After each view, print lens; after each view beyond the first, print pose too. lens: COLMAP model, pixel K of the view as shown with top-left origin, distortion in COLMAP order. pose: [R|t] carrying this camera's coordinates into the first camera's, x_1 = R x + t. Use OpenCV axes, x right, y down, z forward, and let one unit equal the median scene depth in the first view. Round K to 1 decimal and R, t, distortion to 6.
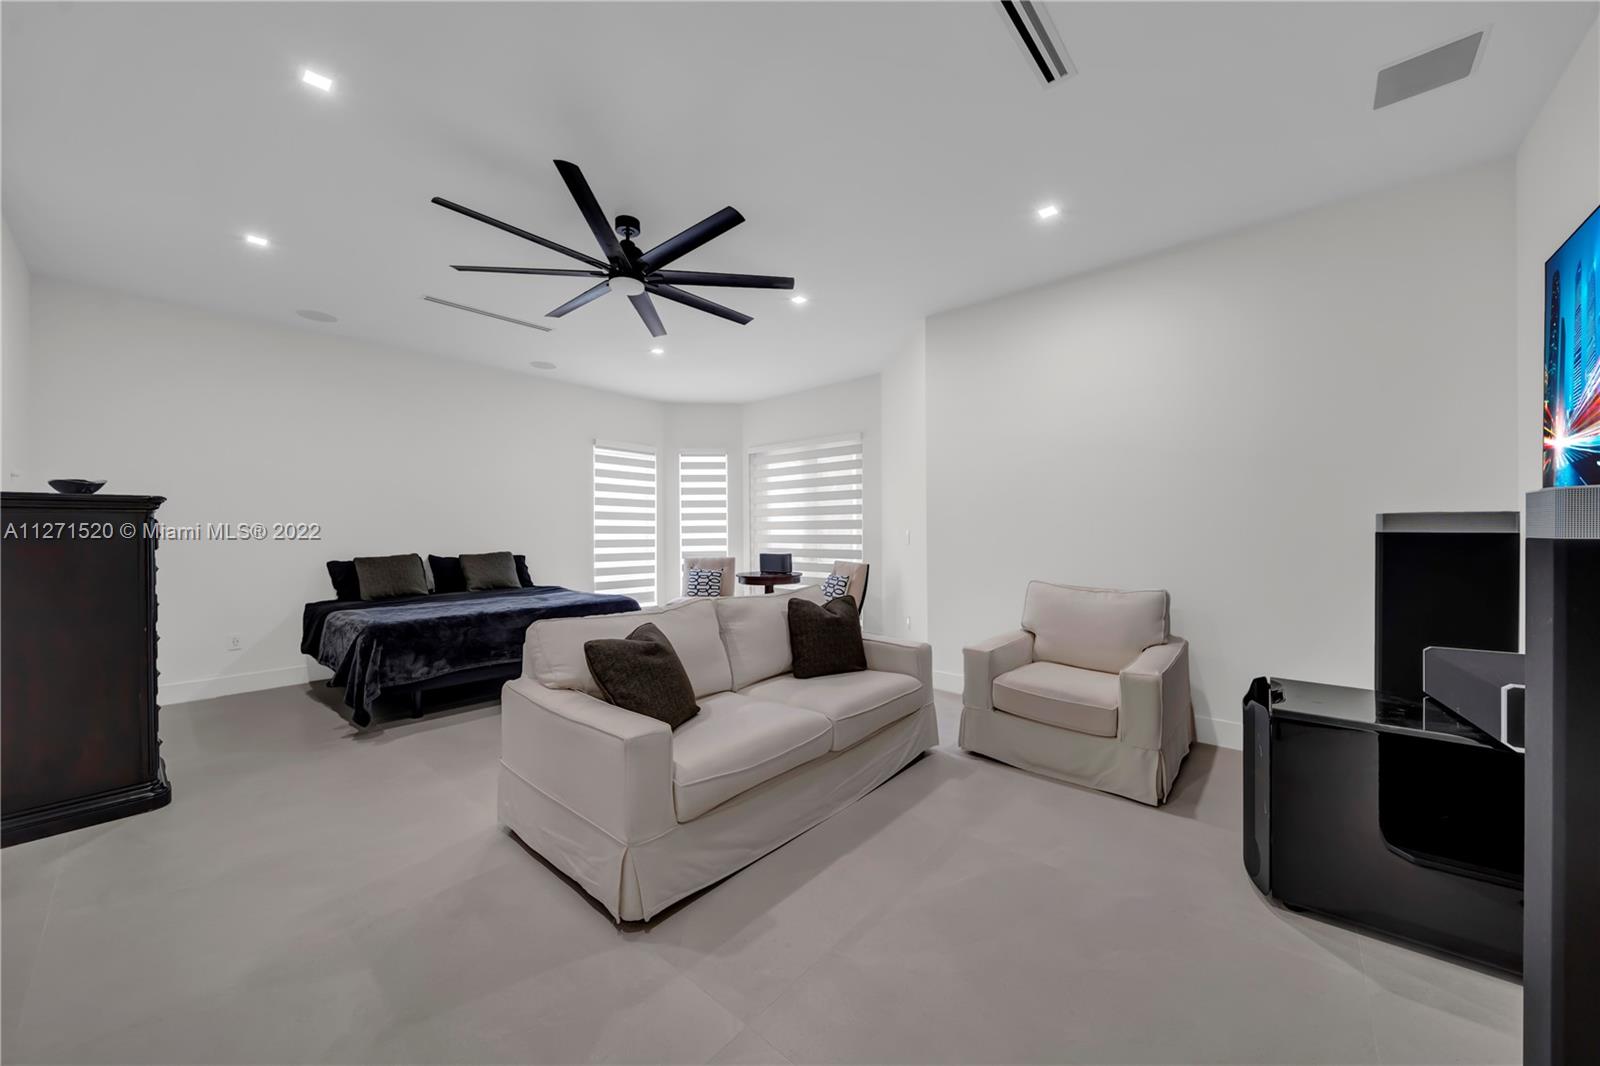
lens RADIAL K [[571.6, 0, 822.5], [0, 571.6, 529.4], [0, 0, 1]] dist [0.000233, -0.000583]
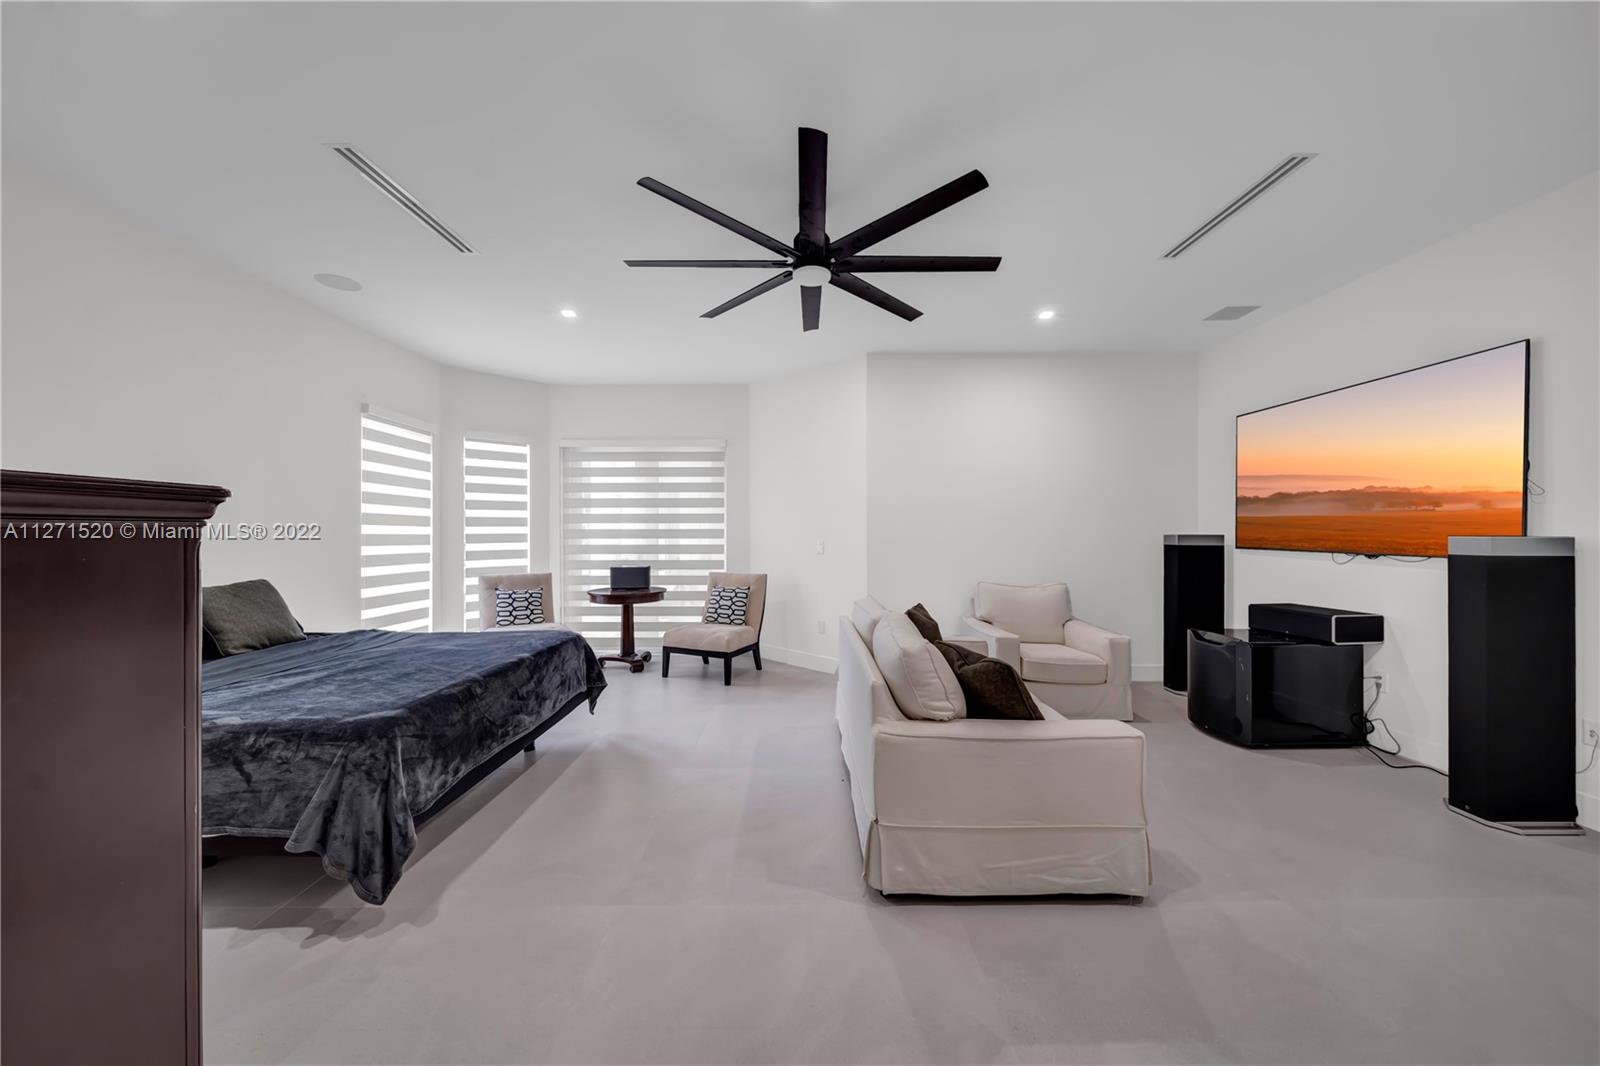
lens RADIAL K [[571.6, 0, 804.0], [0, 571.6, 530.8], [0, 0, 1]] dist [0.000233, -0.000583]
pose [[0.752233, 0.006771, 0.658863, -0.518221], [-0.005815, 0.999976, -0.003638, -0.012574], [-0.658872, -0.001095, 0.752254, 0.185333]]
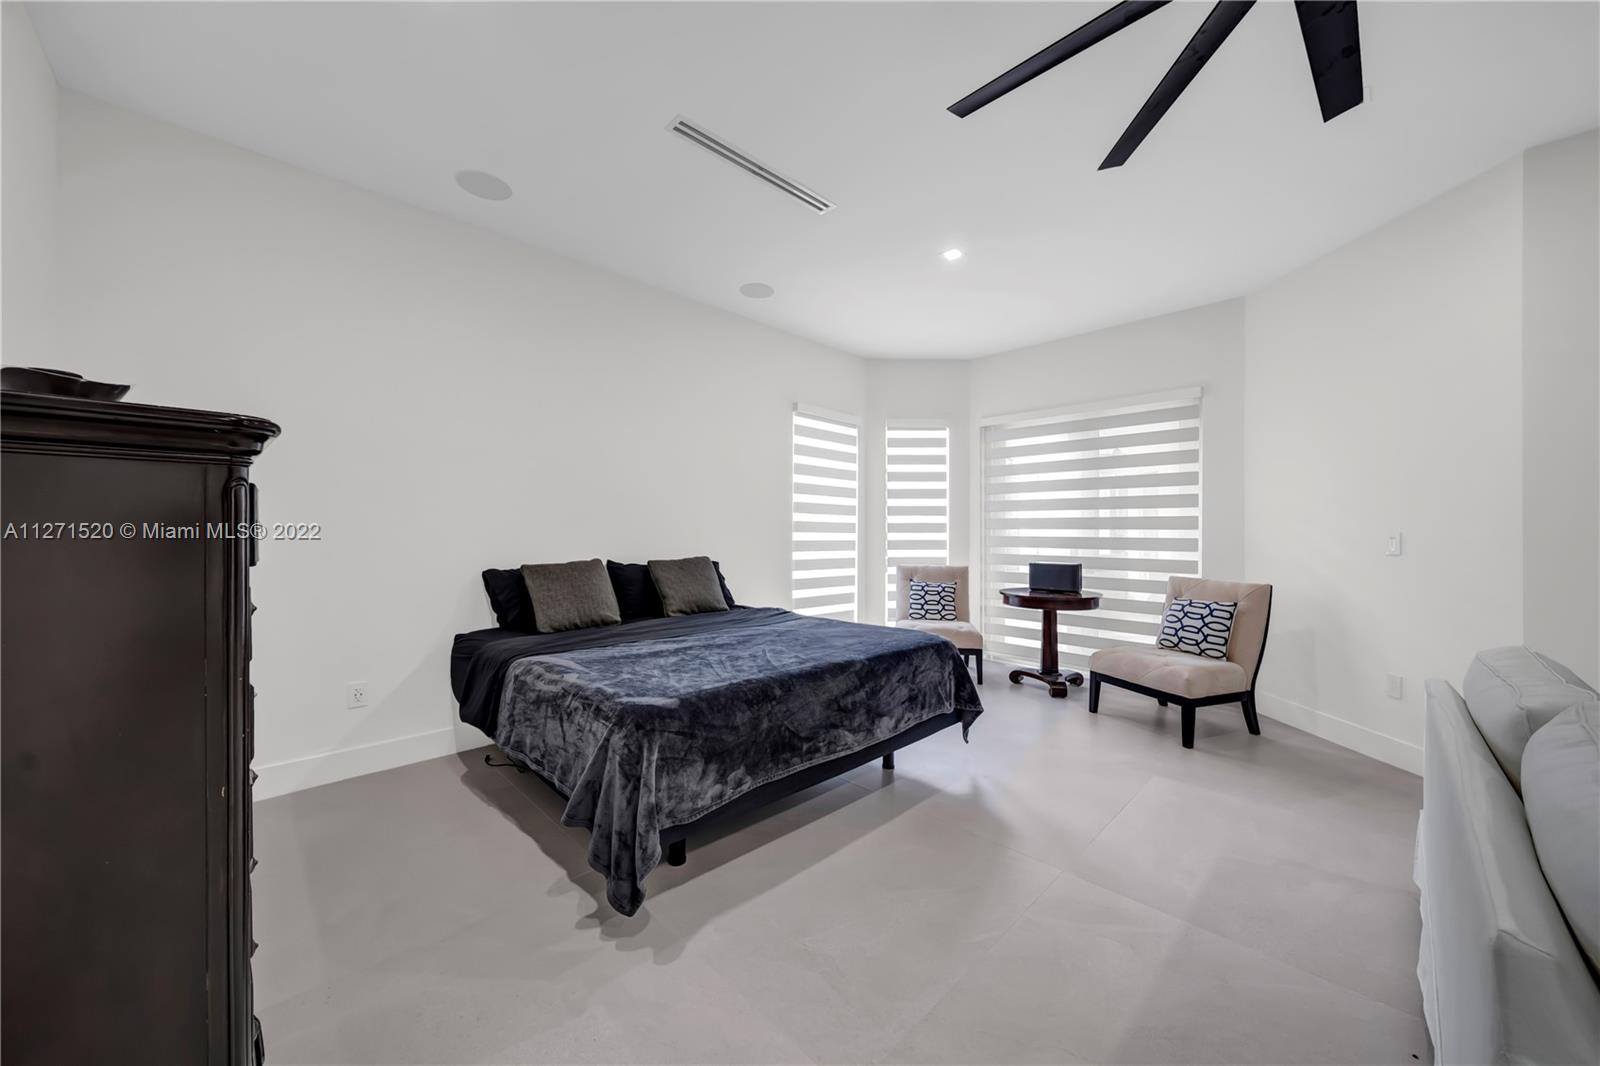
lens RADIAL K [[571.6, 0, 809.9], [0, 571.6, 529.4], [0, 0, 1]] dist [0.000233, -0.000583]
pose [[0.996615, 0.010572, -0.081526, -0.365901], [-0.010523, 0.999944, 0.001038, 0.003418], [0.081532, -0.000177, 0.996671, 0.311019]]
